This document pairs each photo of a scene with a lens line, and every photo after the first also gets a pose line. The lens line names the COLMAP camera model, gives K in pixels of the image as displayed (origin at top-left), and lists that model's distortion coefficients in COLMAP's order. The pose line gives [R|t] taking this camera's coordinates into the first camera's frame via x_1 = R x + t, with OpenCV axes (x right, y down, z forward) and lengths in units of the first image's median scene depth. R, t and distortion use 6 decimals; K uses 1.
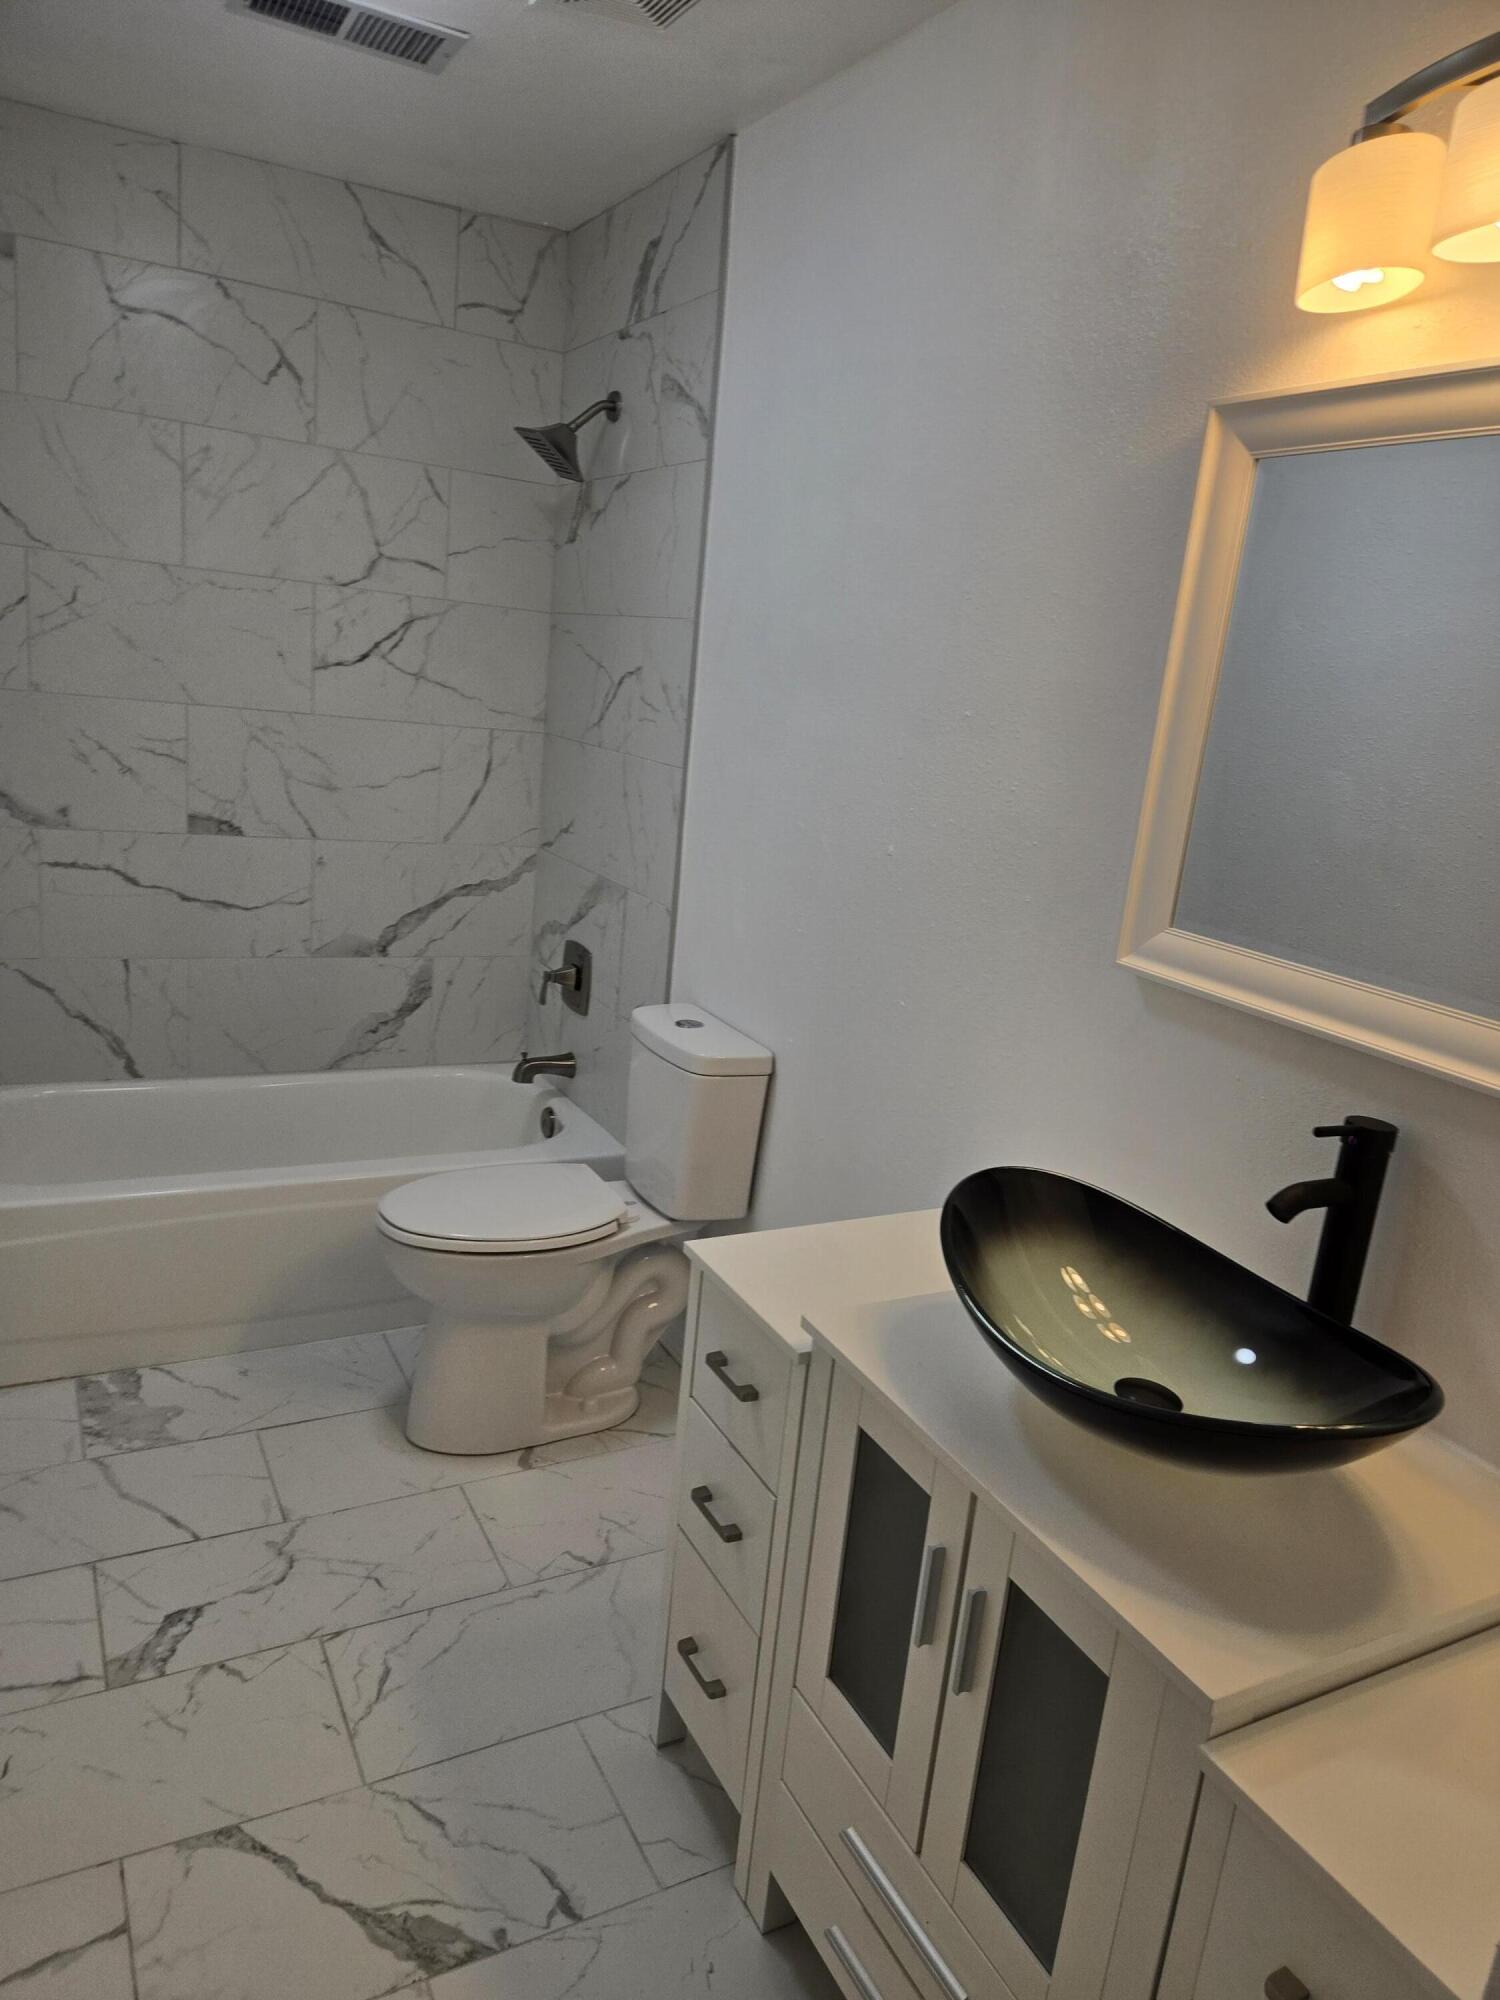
lens RADIAL K [[1343.2, 0, 741.0], [0, 1343.2, 1014.1], [0, 0, 1]] dist [0.046937, -0.052238]
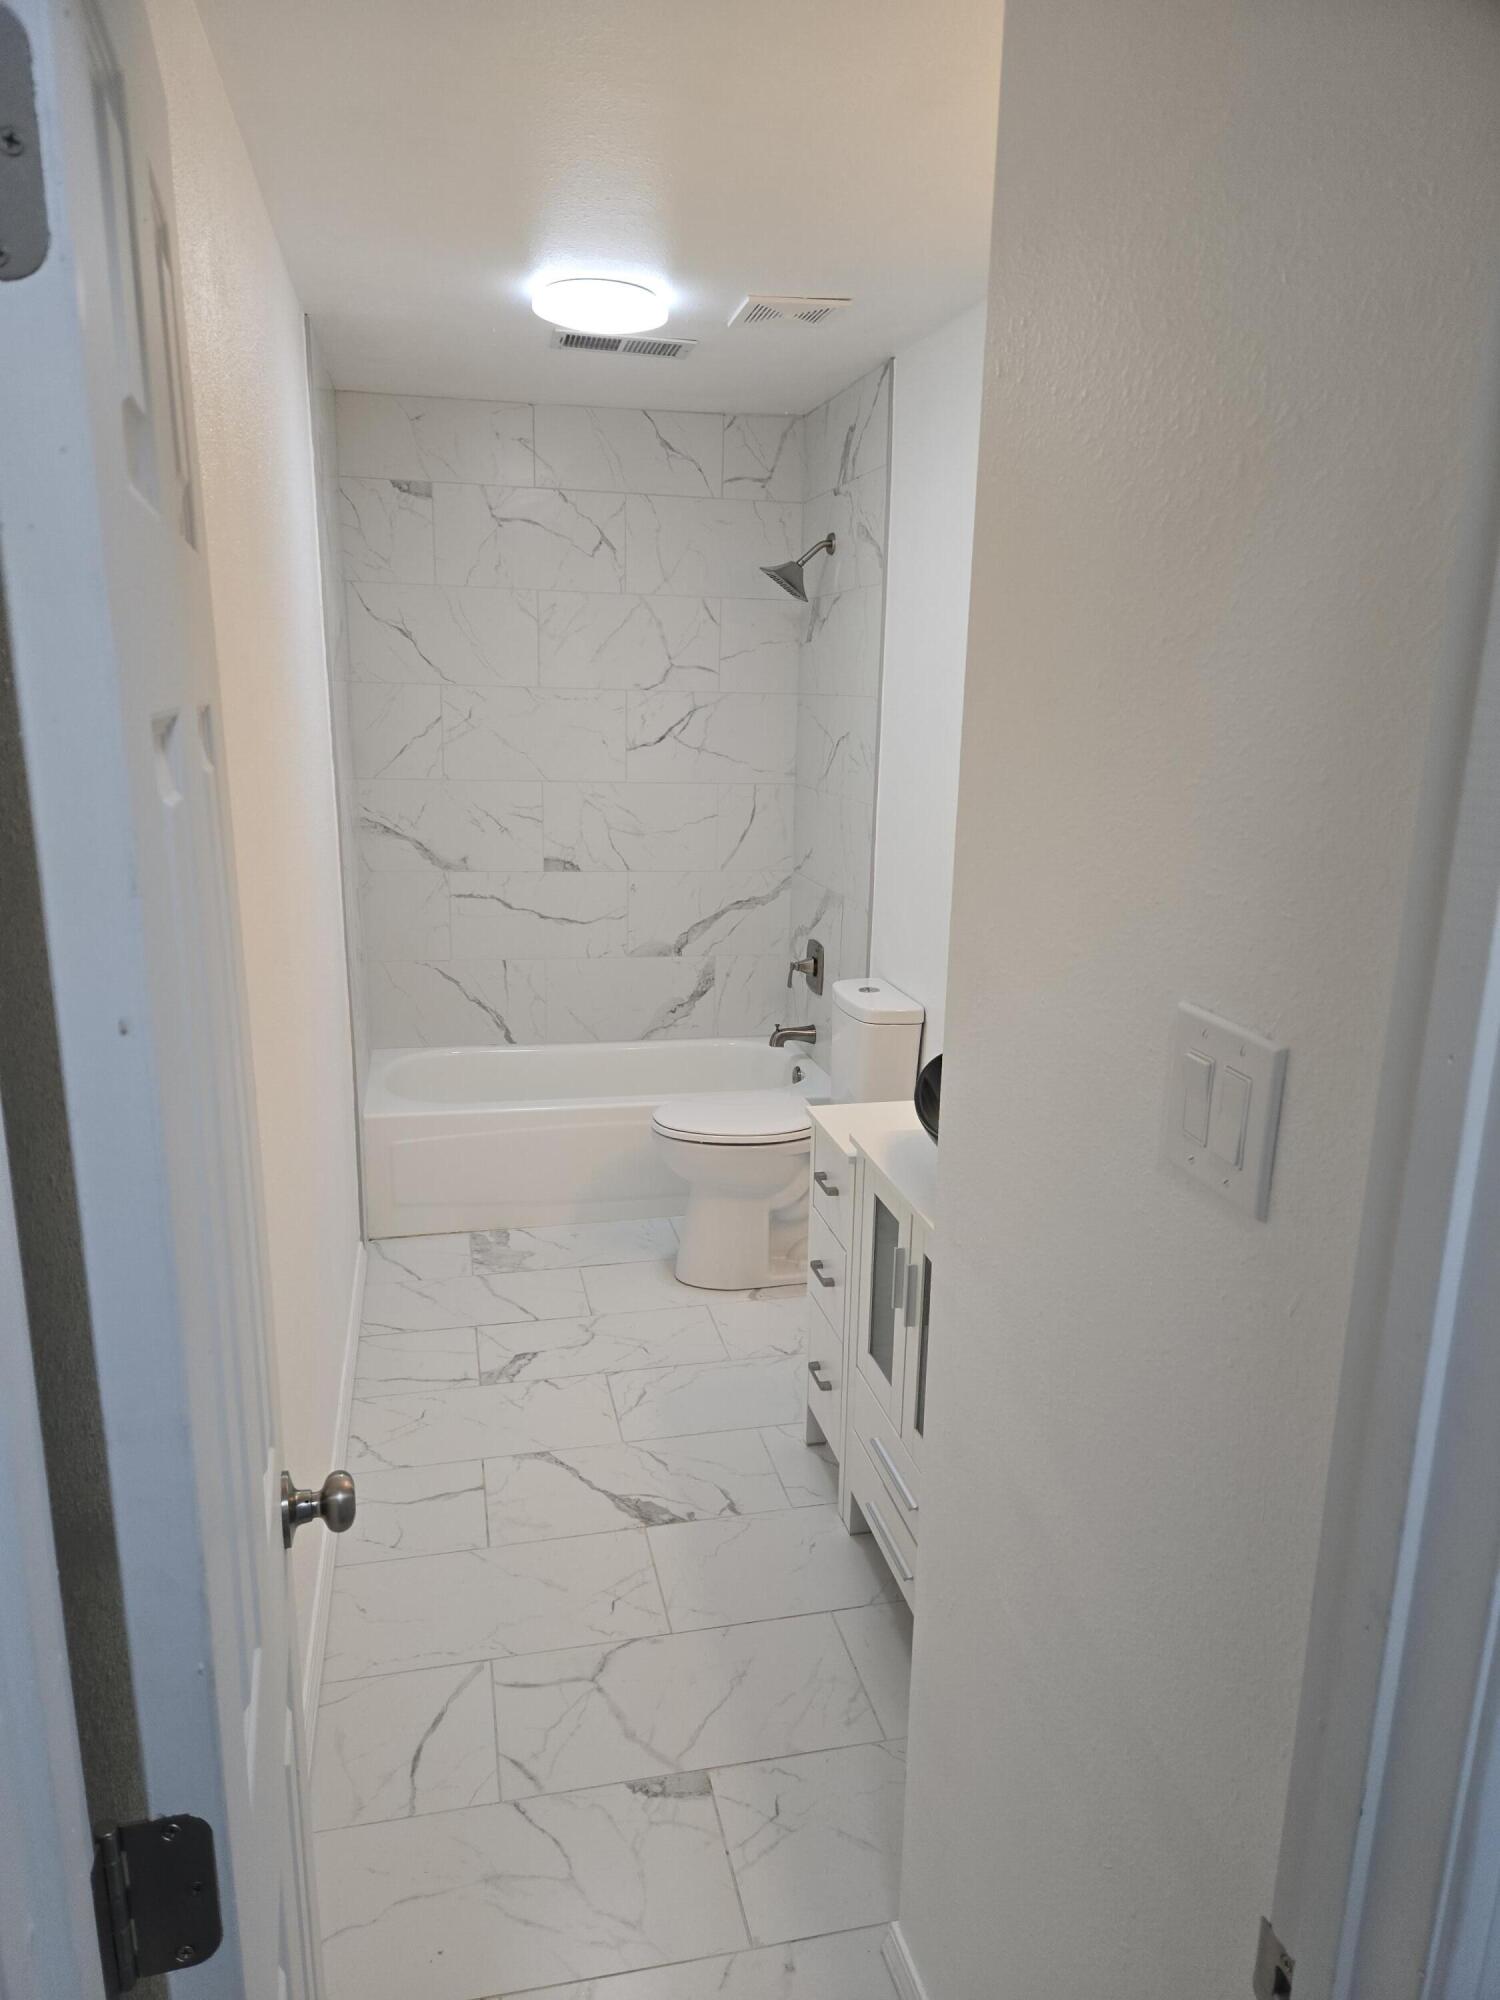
lens RADIAL K [[1343.2, 0, 750.0], [0, 1343.2, 998.4], [0, 0, 1]] dist [0.046937, -0.052238]
pose [[0.963711, -0.018485, -0.266305, 0.192174], [0.008748, 0.999251, -0.037703, 0.061033], [0.266803, 0.034005, 0.963151, -0.331699]]
